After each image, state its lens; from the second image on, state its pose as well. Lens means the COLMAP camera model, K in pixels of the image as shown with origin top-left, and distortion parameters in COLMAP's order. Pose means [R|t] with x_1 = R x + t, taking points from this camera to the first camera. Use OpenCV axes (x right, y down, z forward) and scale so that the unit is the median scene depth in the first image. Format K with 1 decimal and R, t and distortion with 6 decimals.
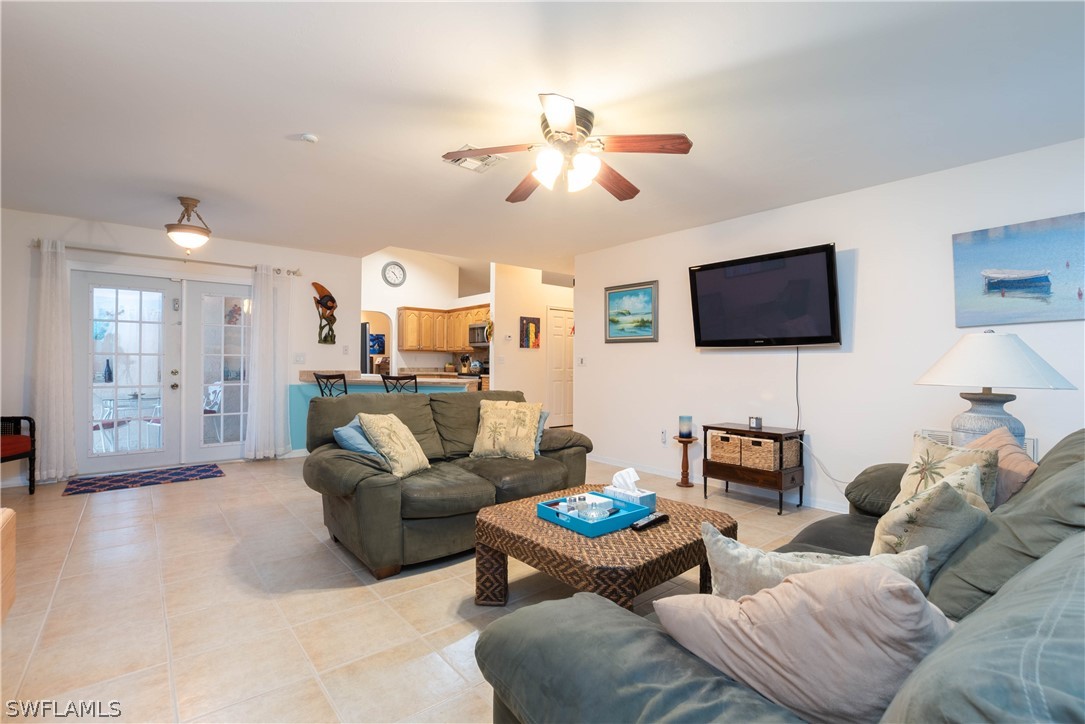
lens RADIAL K [[491.6, 0, 542.5], [0, 491.6, 362.0], [0, 0, 1]] dist [-0.000515, -0.000005]
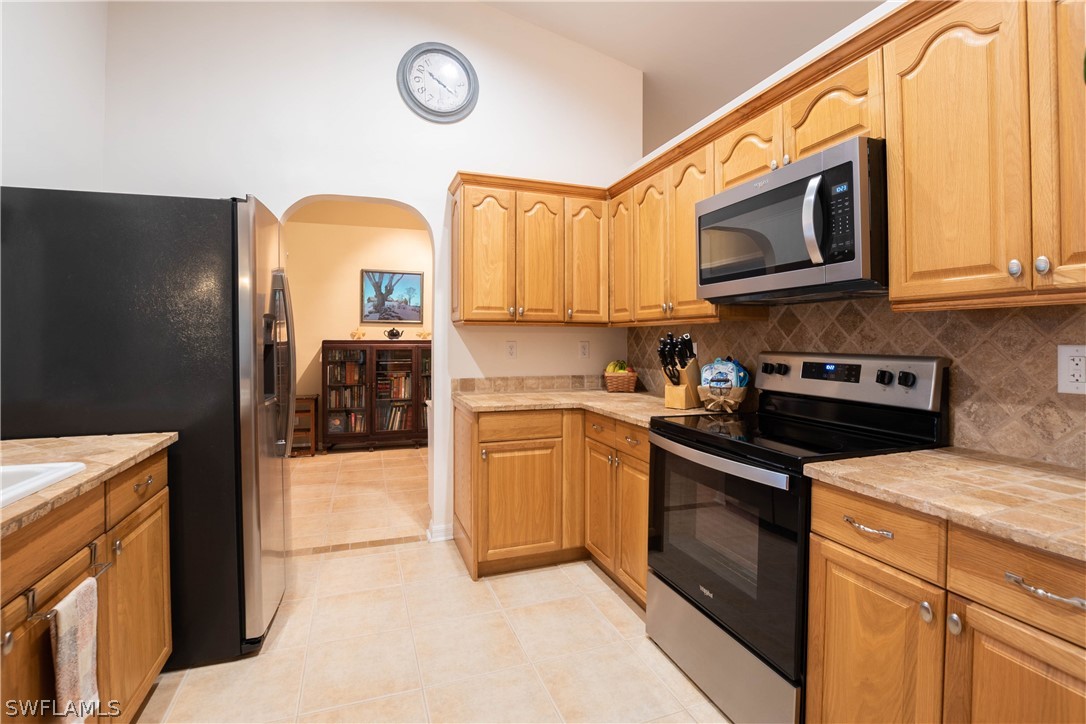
lens RADIAL K [[482.9, 0, 541.4], [0, 482.9, 349.4], [0, 0, 1]] dist [-0.000981, 0.000020]
pose [[0.941850, -0.000761, -0.336033, -0.136693], [0.005751, 0.999887, 0.013855, -0.010726], [0.335984, -0.014982, 0.941748, 0.730528]]
